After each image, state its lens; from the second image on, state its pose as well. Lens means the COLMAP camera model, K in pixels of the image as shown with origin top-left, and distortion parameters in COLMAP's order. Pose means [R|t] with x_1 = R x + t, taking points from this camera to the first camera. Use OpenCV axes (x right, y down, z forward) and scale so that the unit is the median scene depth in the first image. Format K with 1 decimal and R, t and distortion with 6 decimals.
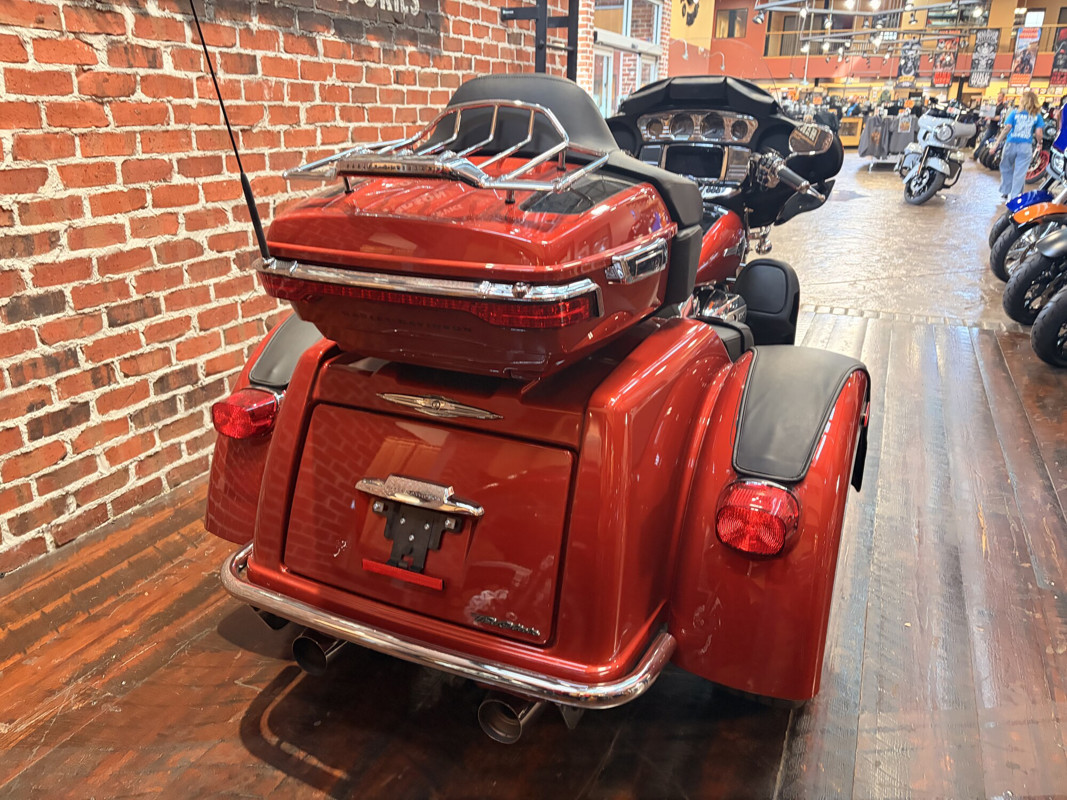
lens RADIAL K [[806.9, 0, 526.2], [0, 806.9, 387.3], [0, 0, 1]] dist [0.044784, -0.044492]
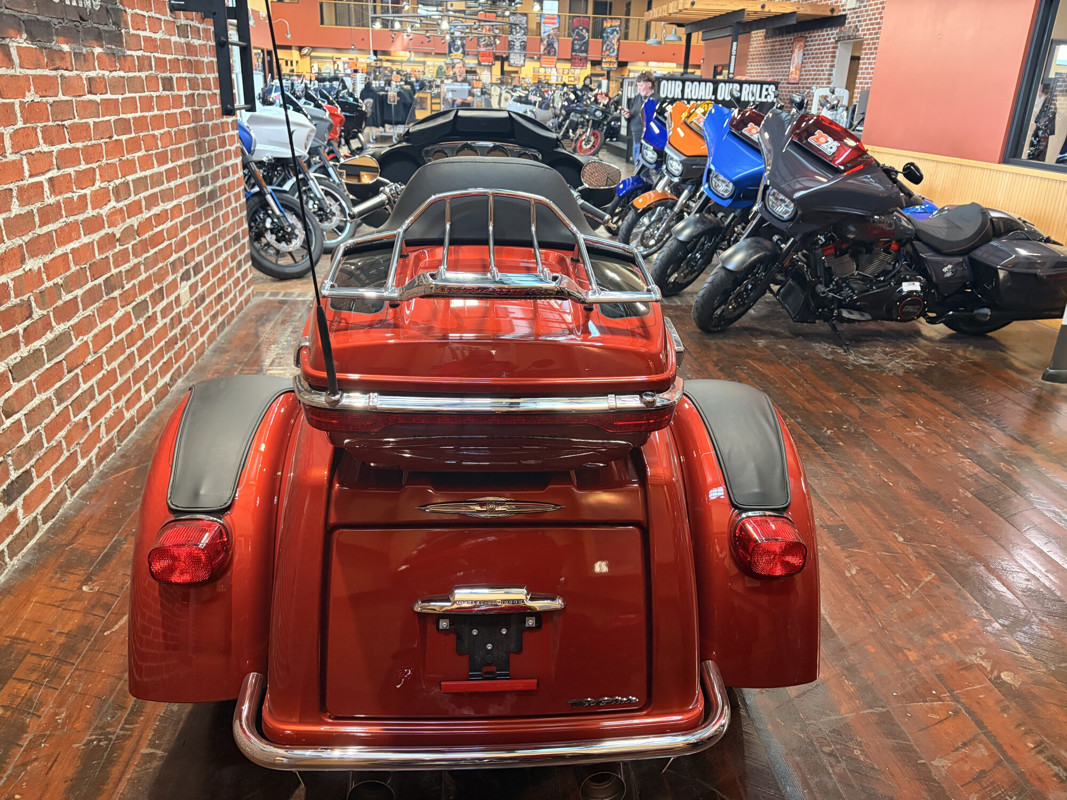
lens RADIAL K [[806.9, 0, 529.5], [0, 806.9, 394.7], [0, 0, 1]] dist [0.044784, -0.044492]
pose [[0.870384, -0.155097, 0.467307, -0.263942], [0.133412, 0.987876, 0.079384, -0.095830], [-0.473954, -0.006750, 0.880524, 0.061567]]
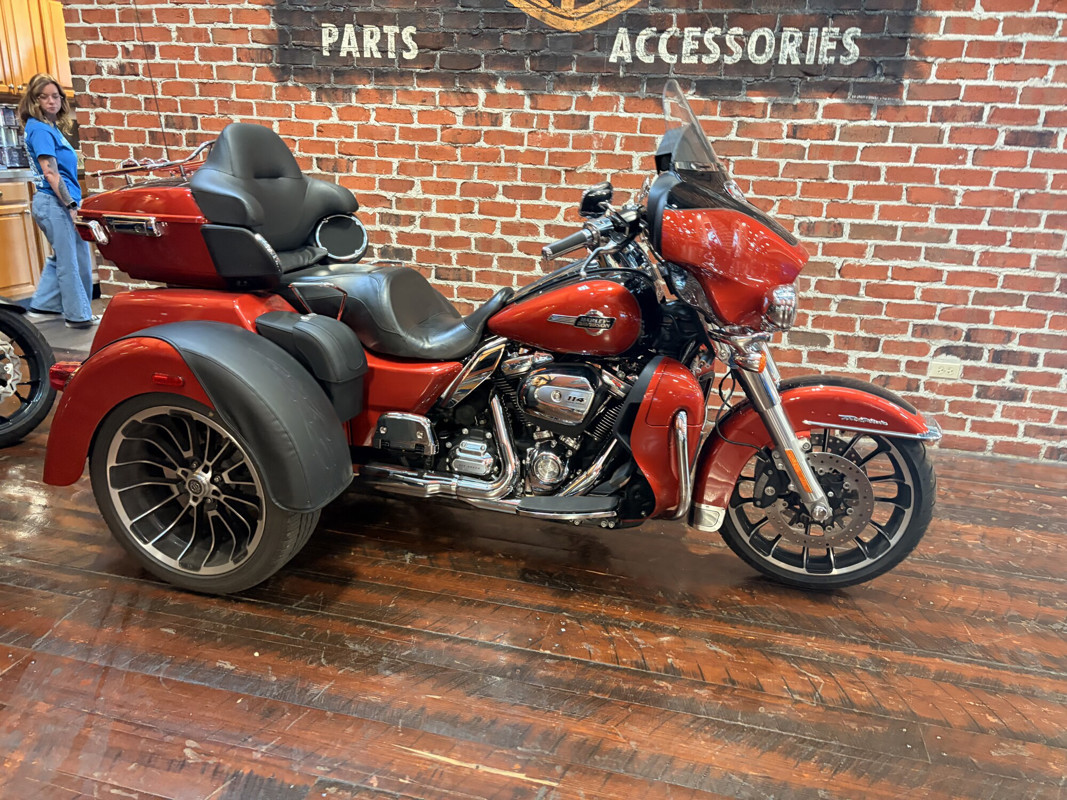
lens RADIAL K [[806.9, 0, 525.2], [0, 806.9, 398.3], [0, 0, 1]] dist [0.044784, -0.044492]
pose [[0.174977, 0.298830, -0.938128, 1.007253], [-0.356140, 0.907519, 0.222654, -0.248093], [0.917904, 0.295145, 0.265220, 0.692321]]
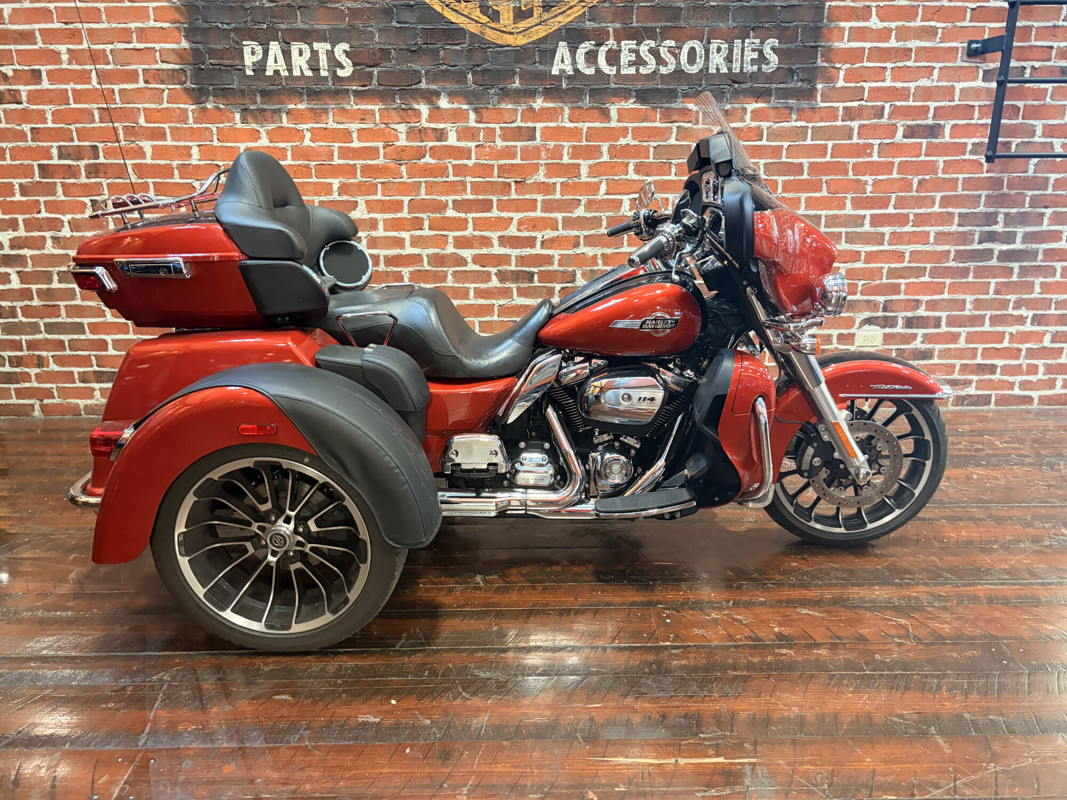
lens RADIAL K [[806.9, 0, 537.3], [0, 806.9, 396.2], [0, 0, 1]] dist [0.044784, -0.044492]
pose [[0.420424, 0.252569, -0.871466, 0.942434], [-0.285940, 0.948415, 0.136924, -0.170495], [0.861094, 0.191621, 0.470956, 0.457779]]
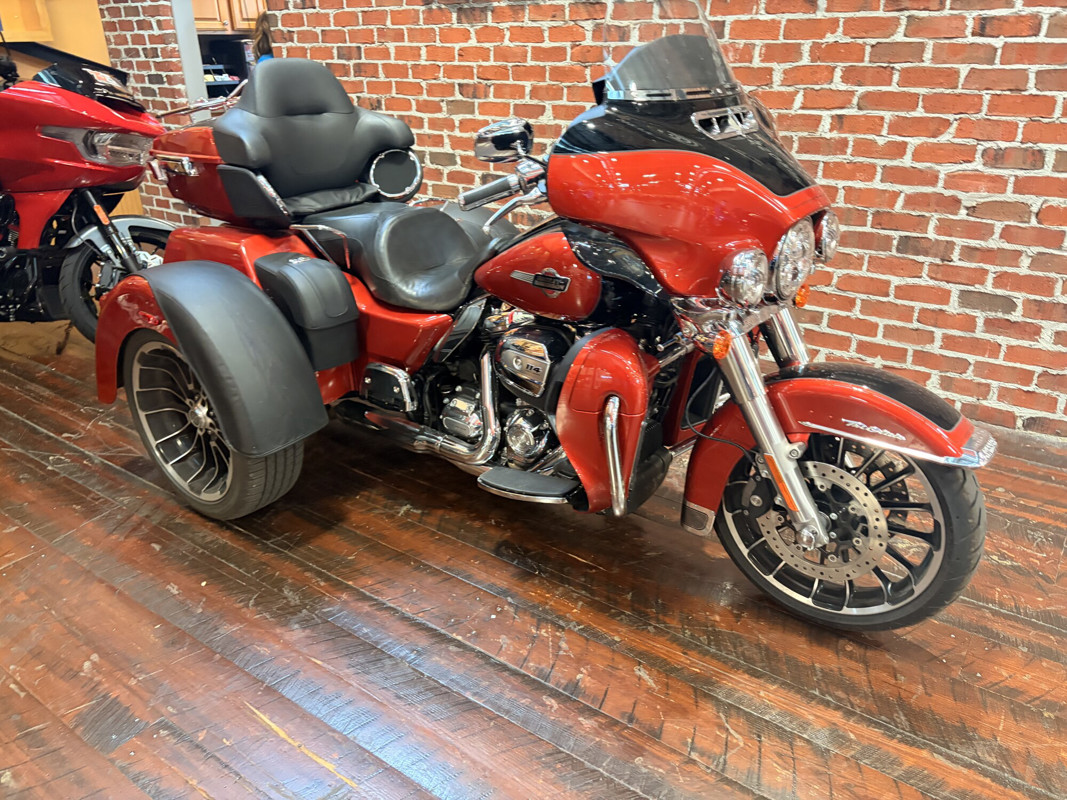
lens RADIAL K [[806.9, 0, 537.2], [0, 806.9, 399.1], [0, 0, 1]] dist [0.044784, -0.044492]
pose [[-0.202797, 0.389990, -0.898210, 0.910582], [-0.308592, 0.845078, 0.436594, -0.376612], [0.929325, 0.365720, -0.051031, 1.005389]]
